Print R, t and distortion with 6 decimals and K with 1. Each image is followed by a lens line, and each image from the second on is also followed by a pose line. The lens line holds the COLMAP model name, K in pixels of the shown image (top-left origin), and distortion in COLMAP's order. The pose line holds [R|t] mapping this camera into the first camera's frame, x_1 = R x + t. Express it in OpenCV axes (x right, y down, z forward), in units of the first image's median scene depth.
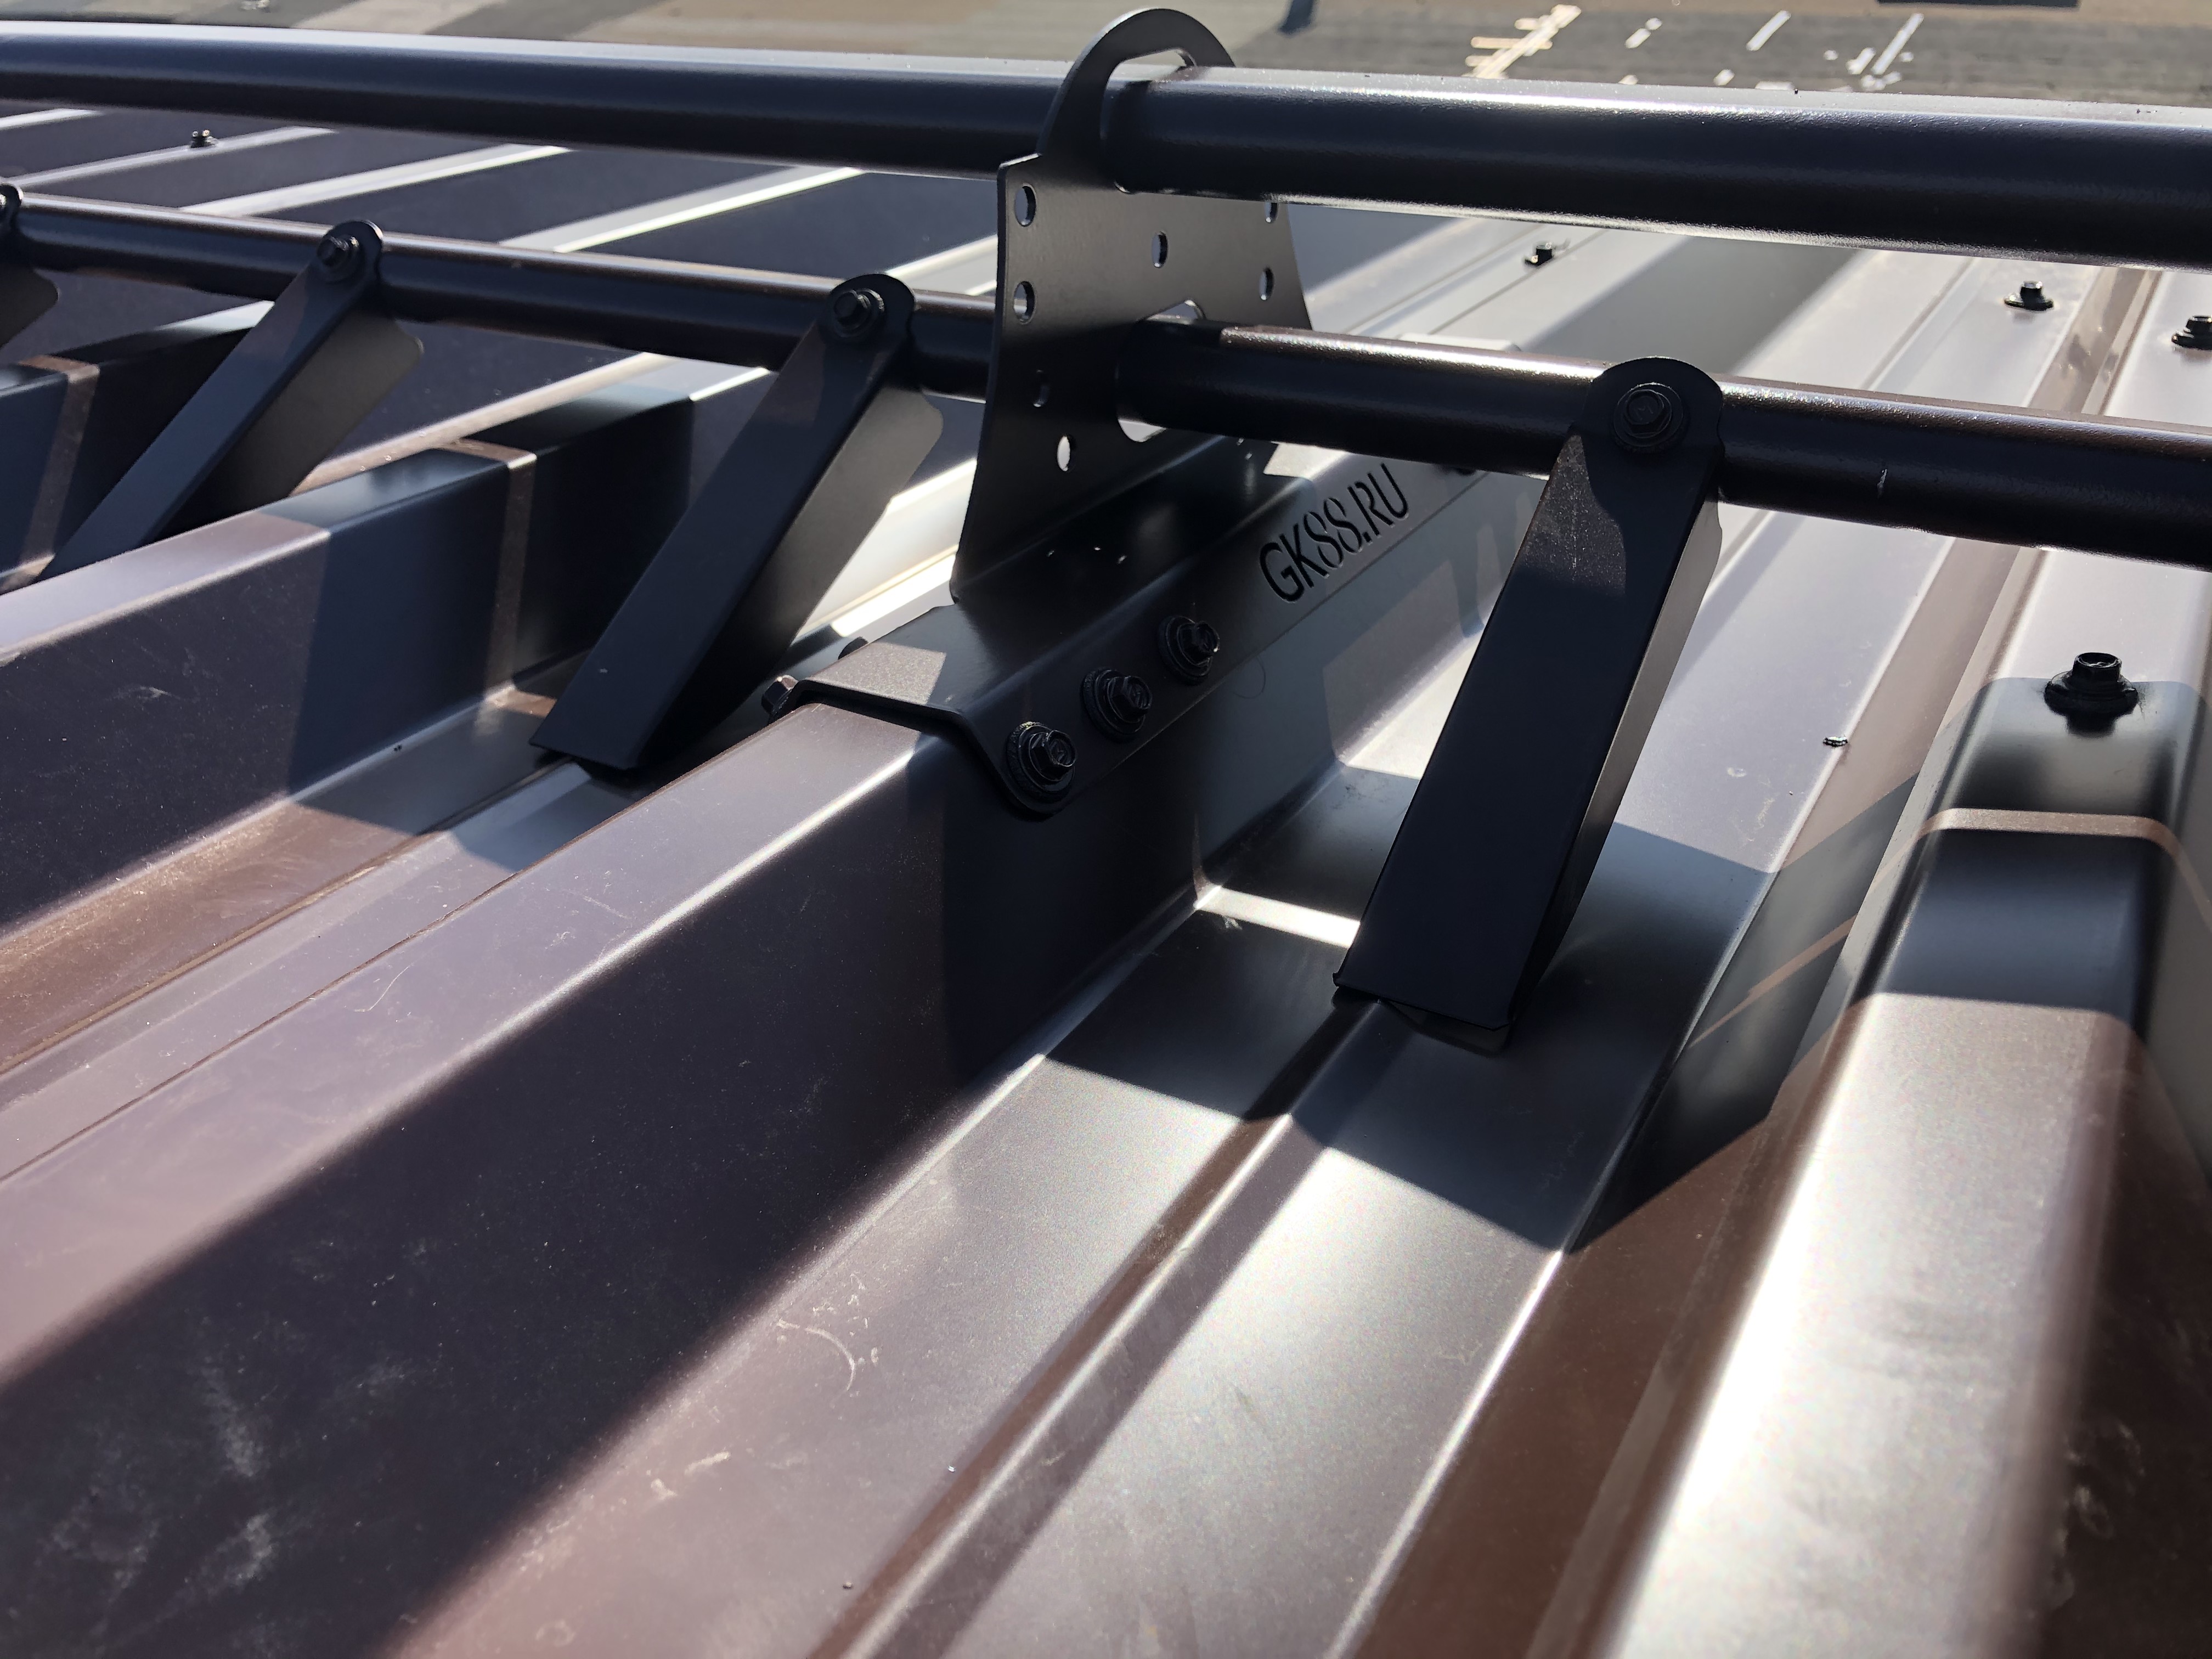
lens RADIAL K [[1831.4, 0, 1096.5], [0, 1831.4, 839.9], [0, 0, 1]] dist [0.026821, -0.008304]
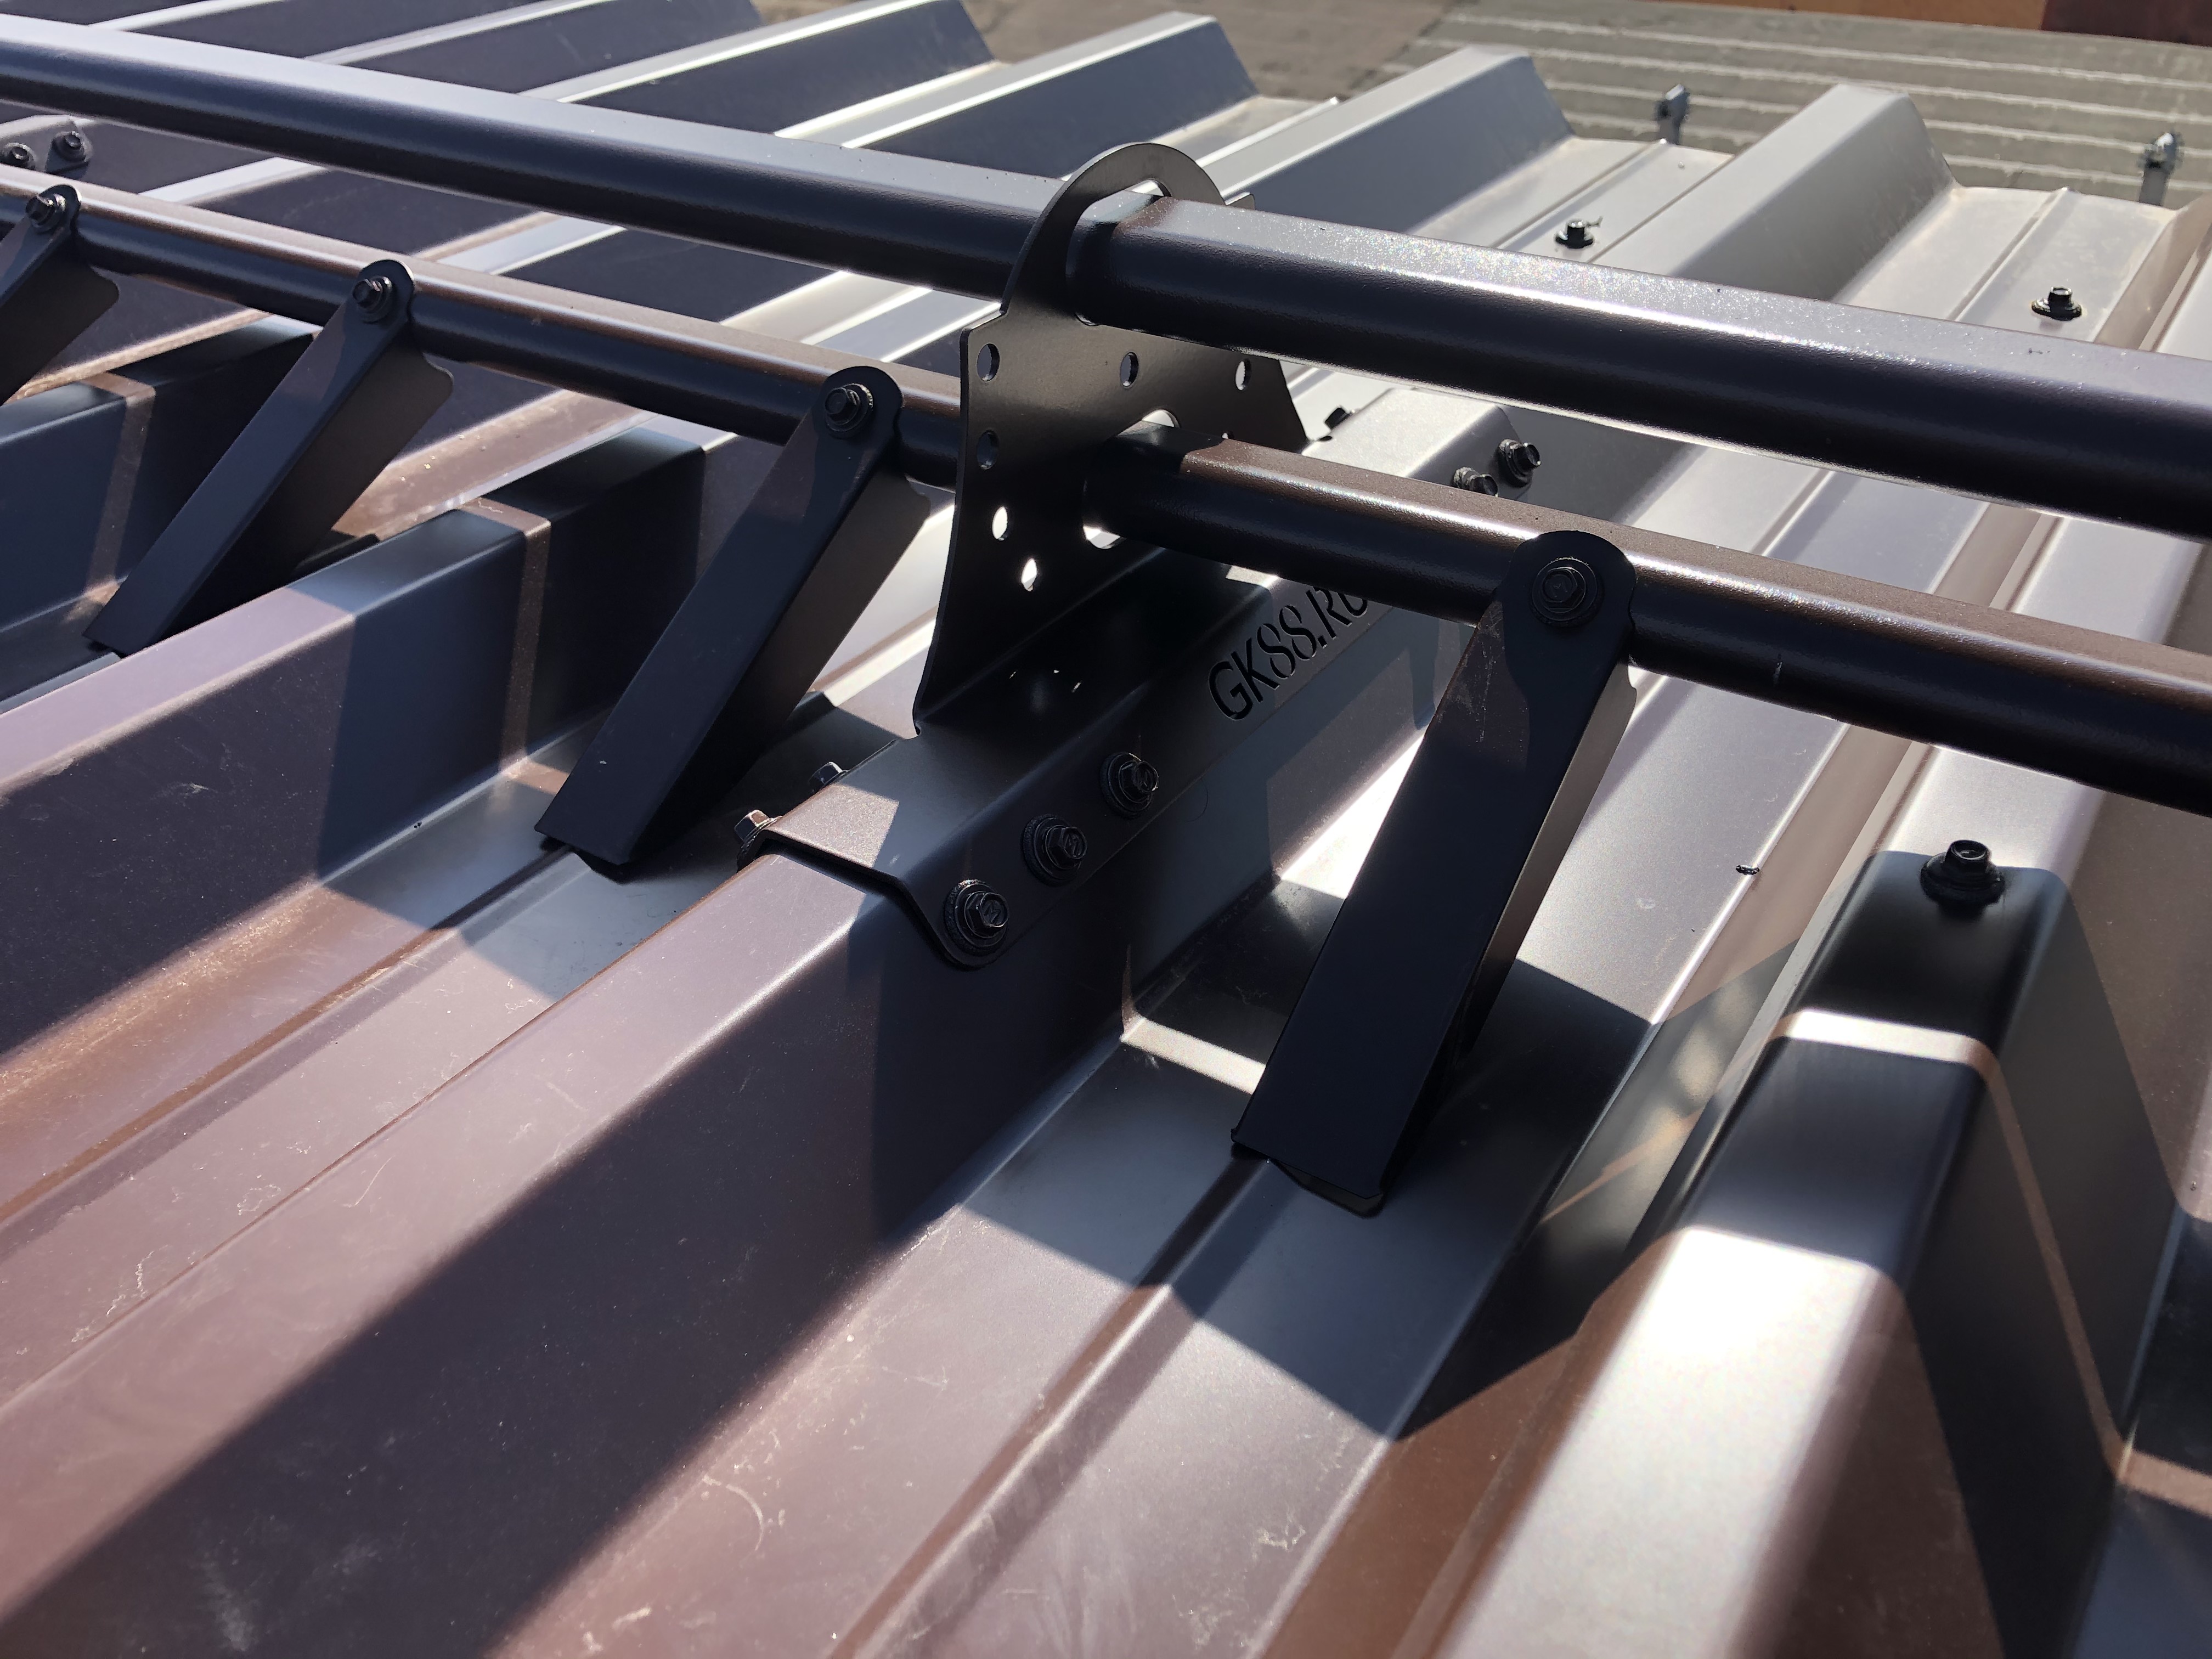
lens RADIAL K [[1831.4, 0, 1106.1], [0, 1831.4, 818.5], [0, 0, 1]] dist [0.026821, -0.008304]
pose [[0.998564, 0.031326, -0.043464, 0.084478], [-0.026609, 0.994100, 0.105154, -0.200118], [0.046501, -0.103846, 0.993506, -0.073566]]
